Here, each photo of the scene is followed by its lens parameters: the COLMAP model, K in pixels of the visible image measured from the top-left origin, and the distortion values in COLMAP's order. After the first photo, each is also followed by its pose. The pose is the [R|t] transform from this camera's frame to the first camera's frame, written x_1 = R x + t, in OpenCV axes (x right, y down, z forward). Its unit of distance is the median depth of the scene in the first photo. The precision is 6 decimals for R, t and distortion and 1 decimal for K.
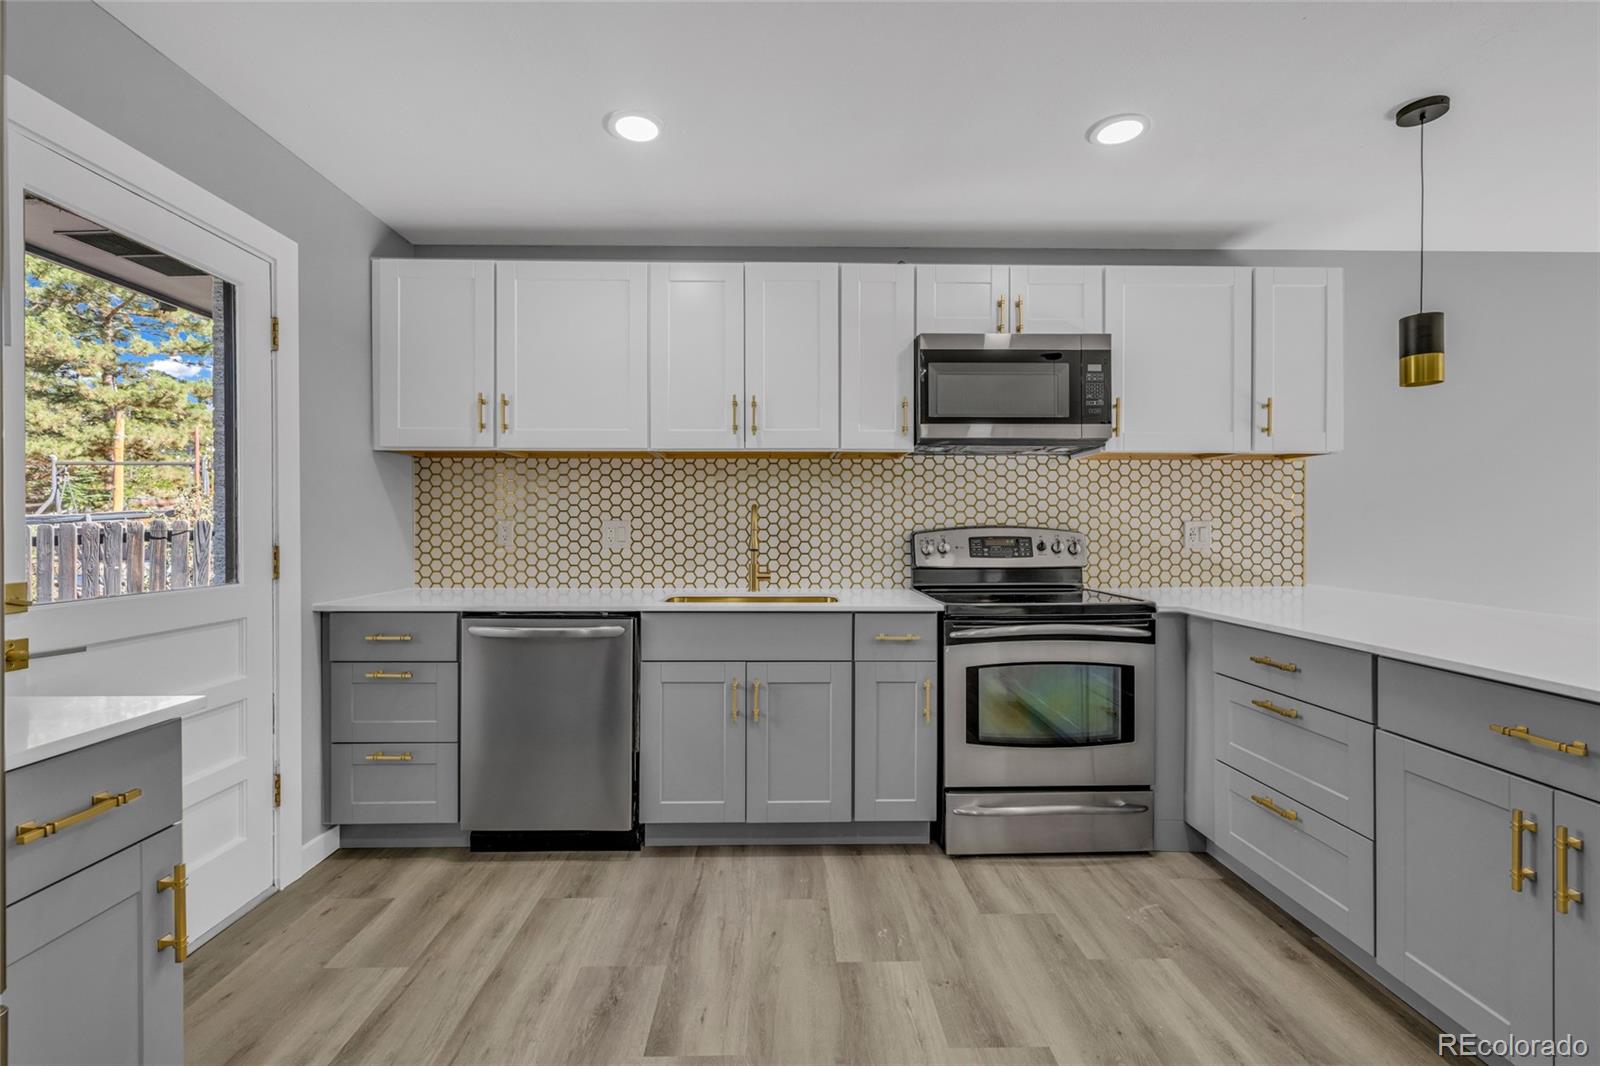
lens RADIAL K [[670.2, 0, 807.6], [0, 670.2, 532.9], [0, 0, 1]] dist [0.001428, -0.000833]
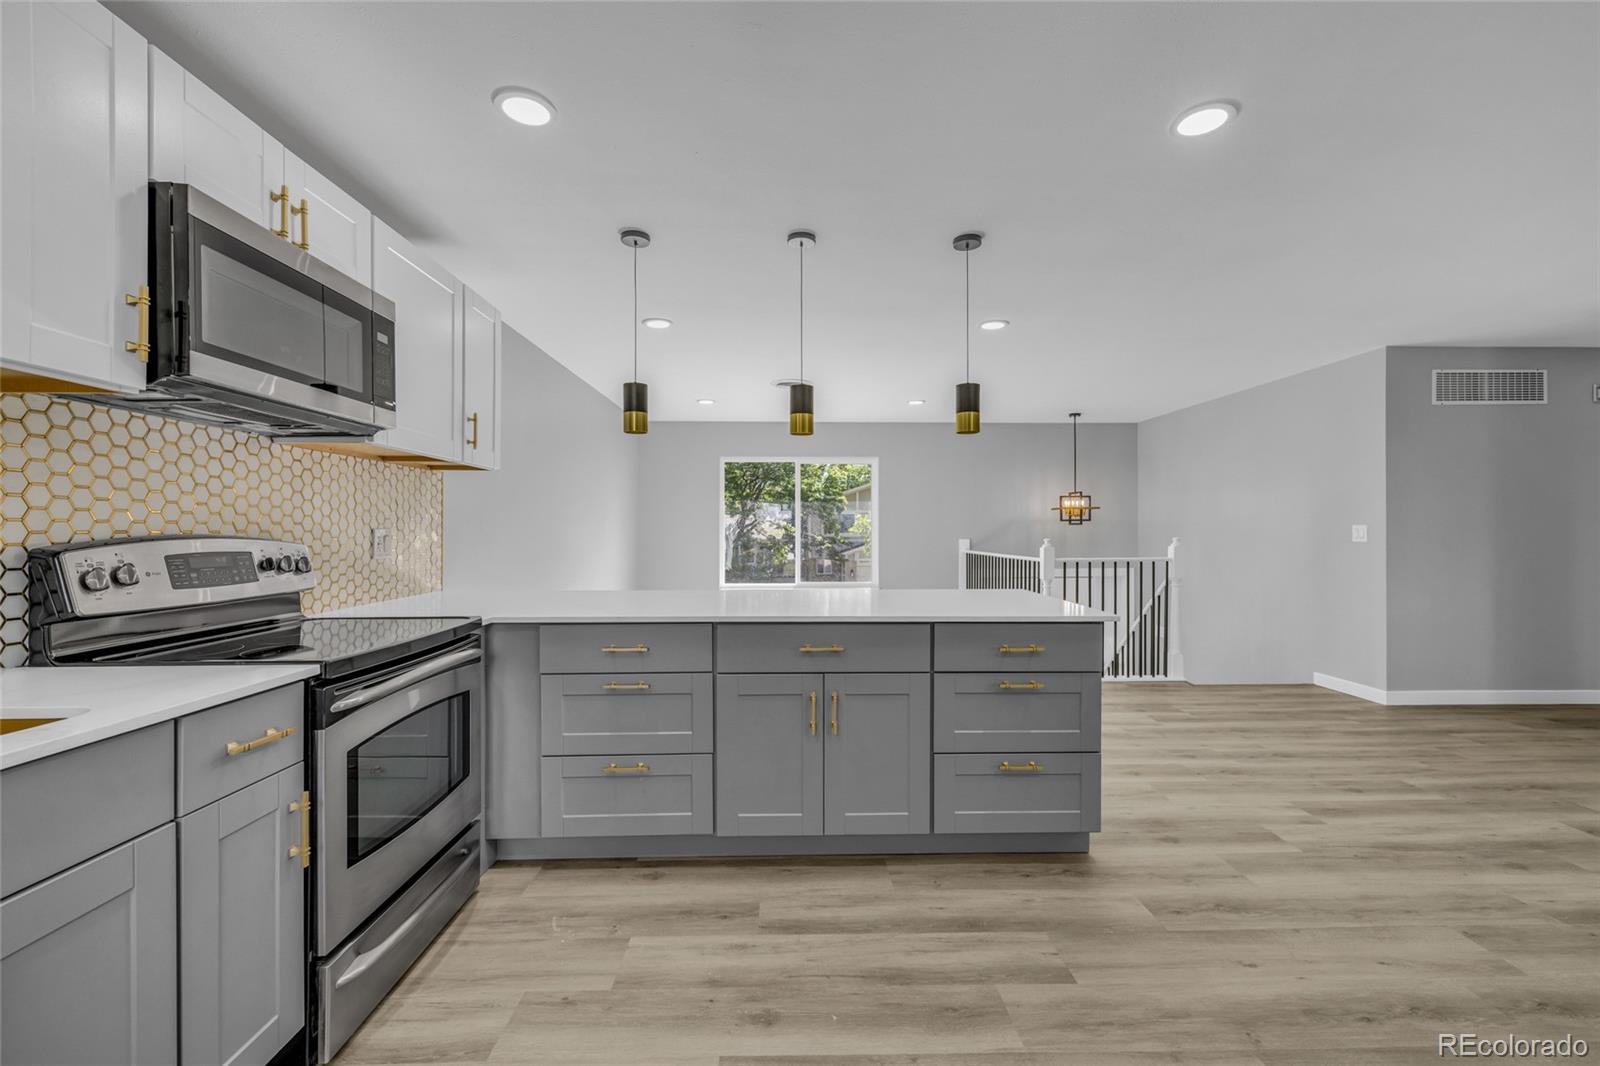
lens RADIAL K [[670.2, 0, 787.6], [0, 670.2, 533.9], [0, 0, 1]] dist [0.001428, -0.000833]
pose [[0.018578, -0.003769, 0.999820, -0.363052], [0.010314, 0.999940, 0.003578, -0.009528], [-0.999774, 0.010245, 0.018616, 0.496106]]
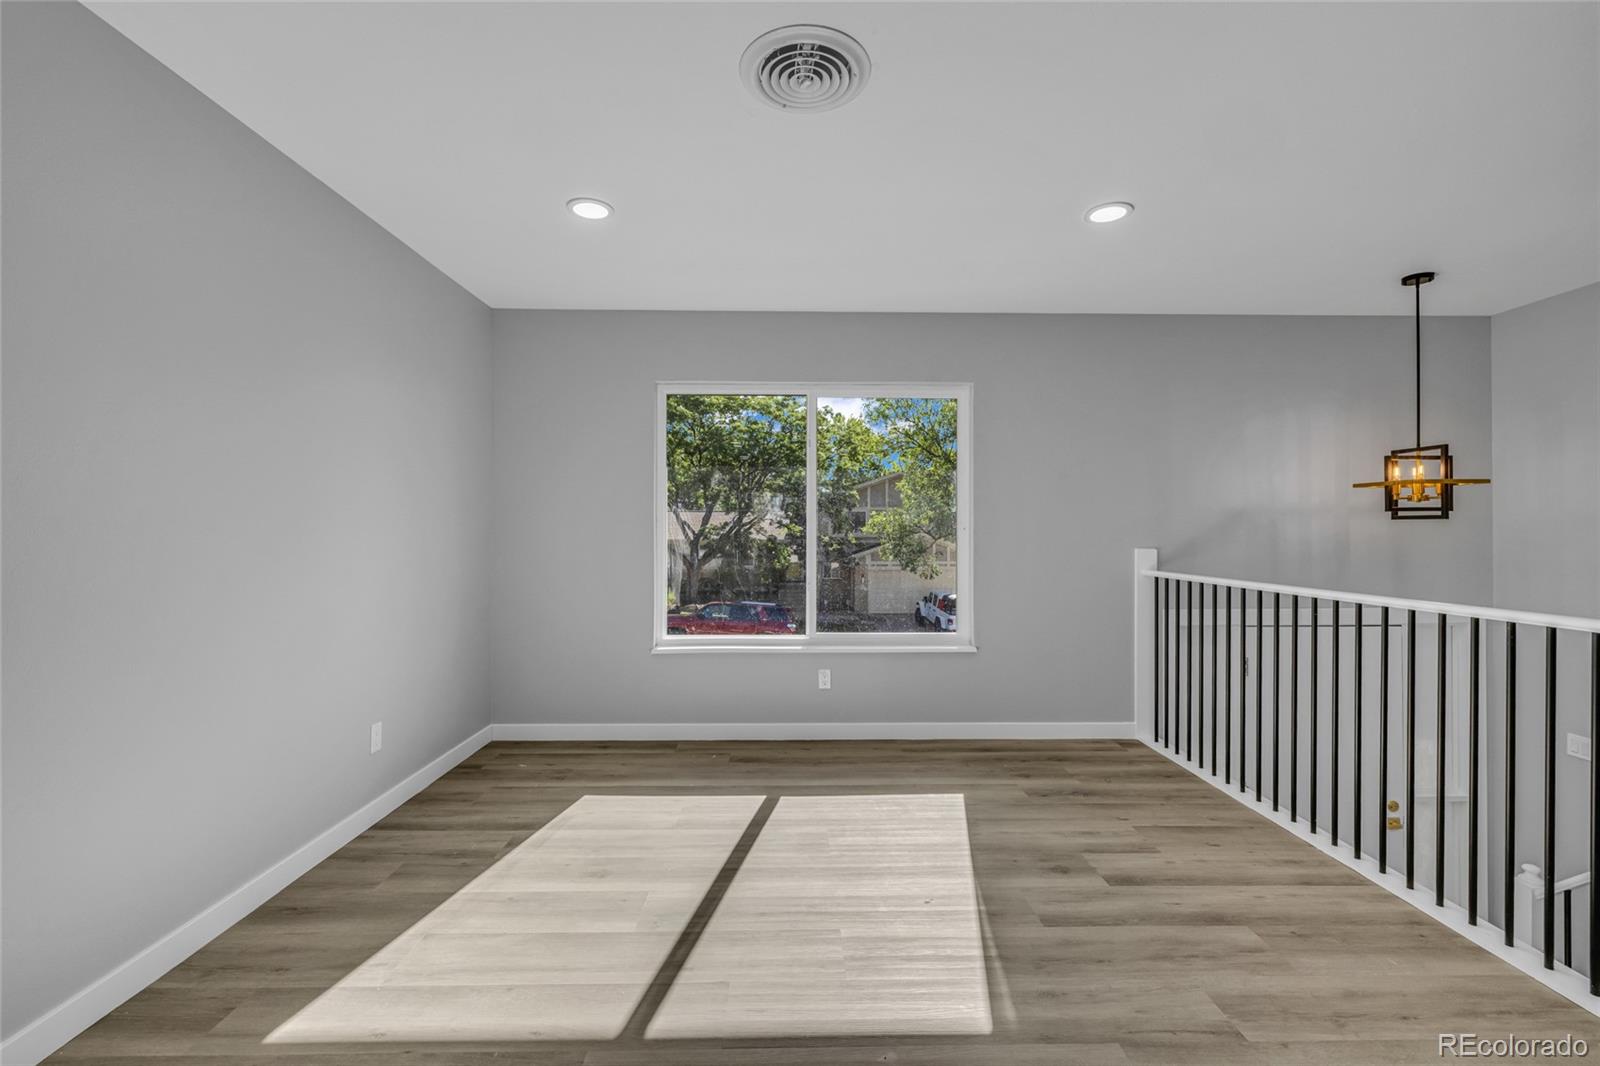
lens RADIAL K [[674.9, 0, 797.4], [0, 674.9, 534.2], [0, 0, 1]] dist [0.003227, 0.000578]
pose [[0.009337, -0.005364, 0.999942, 1.070086], [0.010341, 0.999933, 0.005268, -0.014983], [-0.999903, 0.010291, 0.009392, 0.521162]]
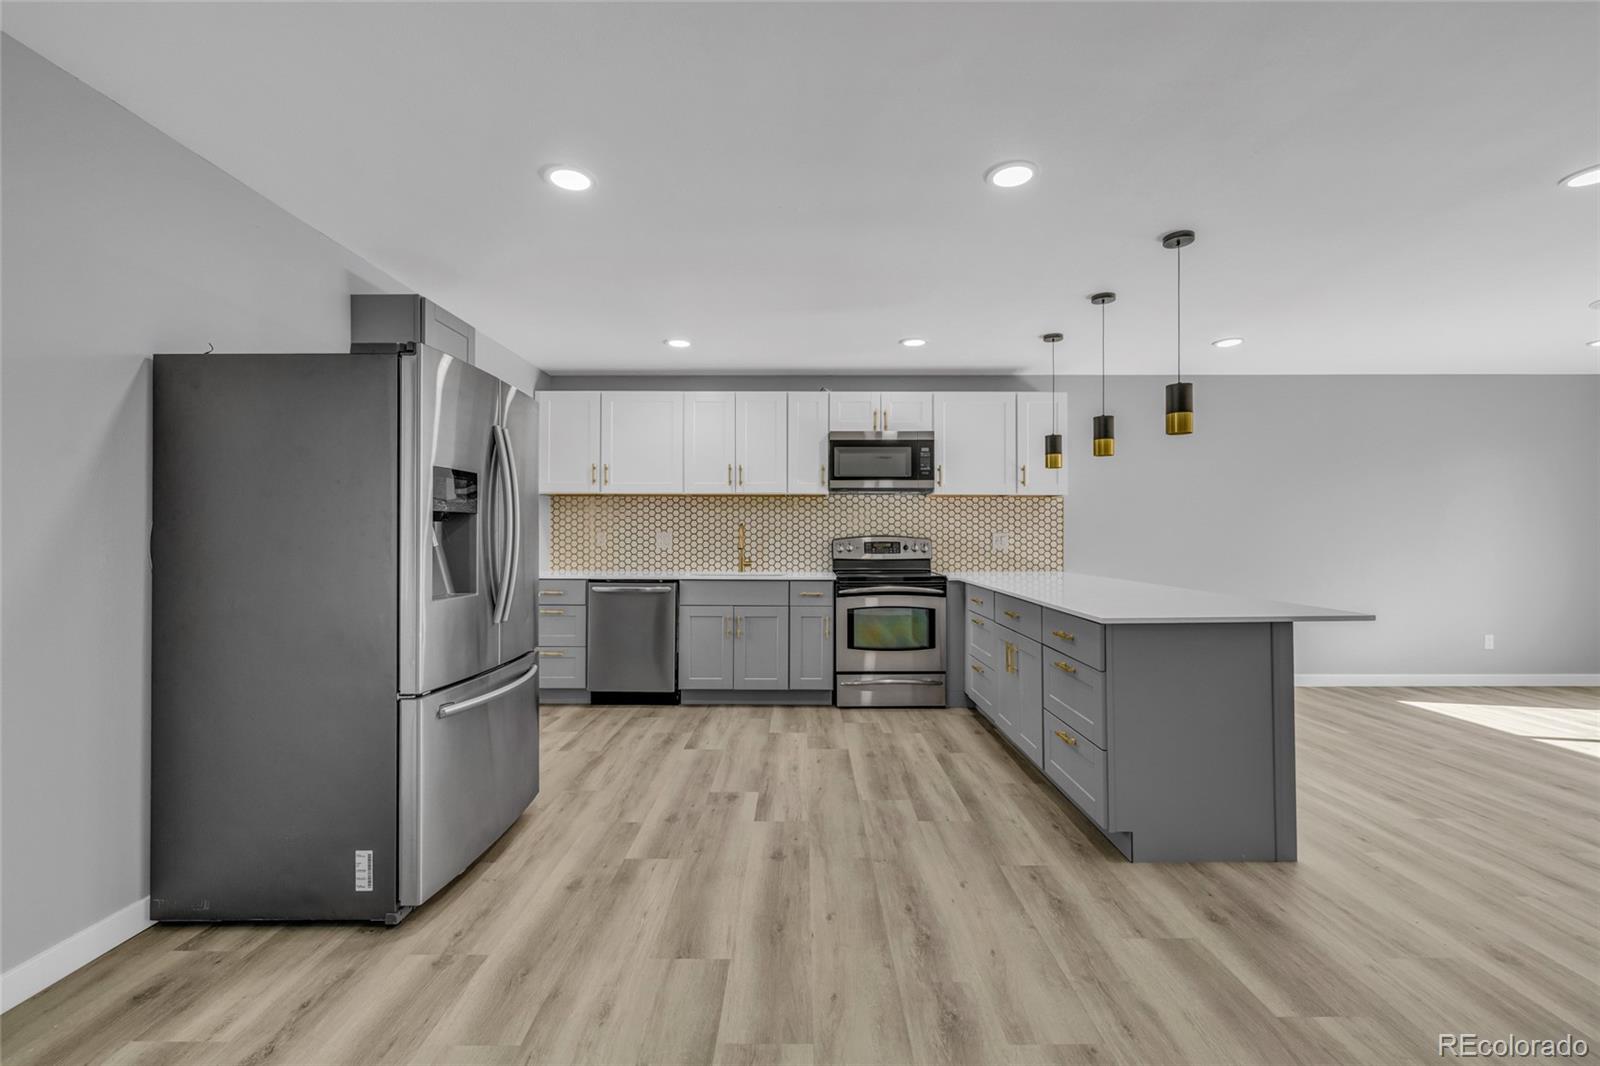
lens RADIAL K [[670.2, 0, 809.7], [0, 670.2, 530.1], [0, 0, 1]] dist [0.001428, -0.000833]
pose [[0.999553, 0.001073, -0.029879, 0.165804], [-0.001571, 0.999860, -0.016656, 0.005188], [0.029857, 0.016696, 0.999415, -0.832053]]
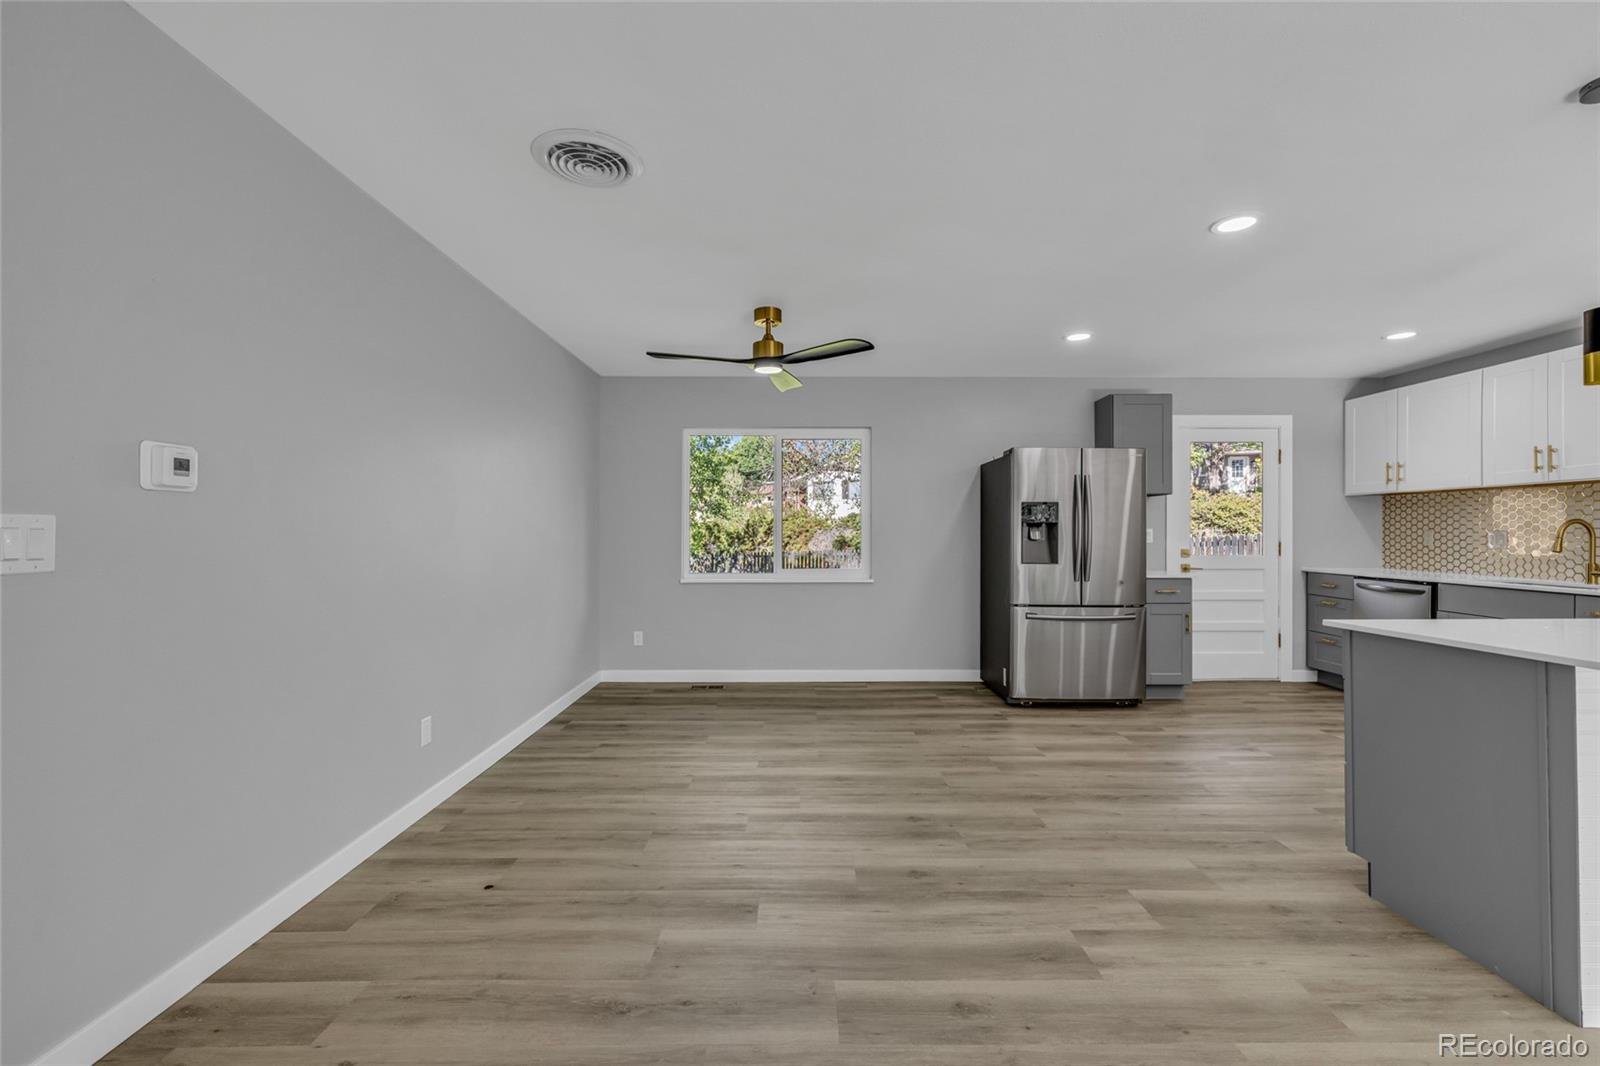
lens RADIAL K [[670.2, 0, 793.4], [0, 670.2, 528.8], [0, 0, 1]] dist [0.001428, -0.000833]
pose [[-0.033572, -0.004026, -0.999428, 1.428910], [-0.010042, 0.999943, -0.003691, -0.001857], [0.999386, 0.009912, -0.033611, -0.588306]]
